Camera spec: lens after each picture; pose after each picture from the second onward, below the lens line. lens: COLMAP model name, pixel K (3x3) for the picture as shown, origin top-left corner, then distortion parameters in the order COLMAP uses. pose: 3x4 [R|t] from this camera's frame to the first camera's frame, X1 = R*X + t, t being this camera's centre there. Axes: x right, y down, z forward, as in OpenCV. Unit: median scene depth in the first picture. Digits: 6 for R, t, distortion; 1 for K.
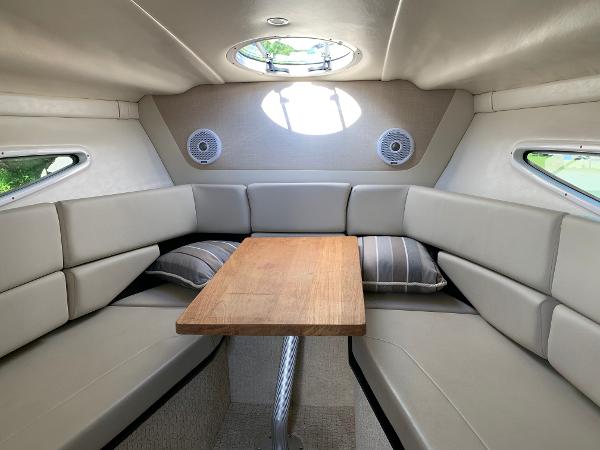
lens RADIAL K [[461.2, 0, 304.4], [0, 461.2, 223.3], [0, 0, 1]] dist [0.011956, -0.013505]
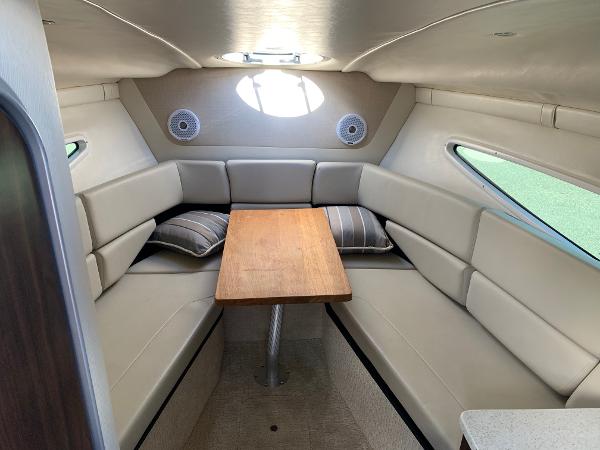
lens RADIAL K [[461.2, 0, 299.2], [0, 461.2, 227.9], [0, 0, 1]] dist [0.011956, -0.013505]
pose [[0.985012, -0.030534, 0.169762, -0.164949], [-0.001418, 0.982740, 0.184984, -0.152753], [-0.172480, -0.182452, 0.967968, -0.201066]]
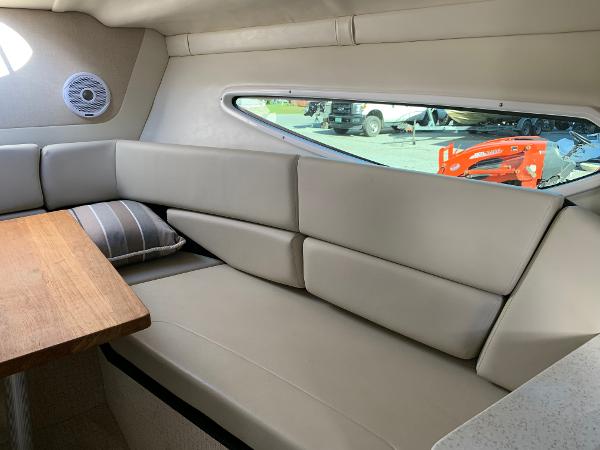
lens RADIAL K [[461.2, 0, 303.9], [0, 461.2, 220.5], [0, 0, 1]] dist [0.011956, -0.013505]
pose [[0.746041, -0.199571, 0.635291, -0.097788], [0.129667, 0.979309, 0.155369, -0.025373], [-0.653153, -0.033536, 0.756483, 0.113569]]
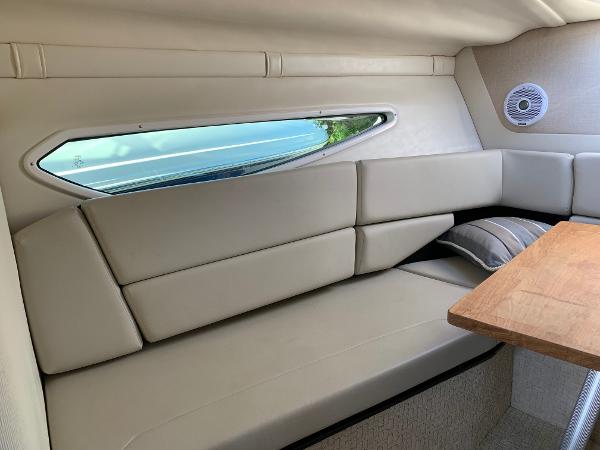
lens RADIAL K [[461.2, 0, 301.6], [0, 461.2, 221.4], [0, 0, 1]] dist [0.011956, -0.013505]
pose [[0.782892, 0.151213, -0.603502, 0.004507], [-0.100566, 0.988016, 0.117098, -0.017001], [0.613976, -0.030983, 0.788716, 0.093954]]
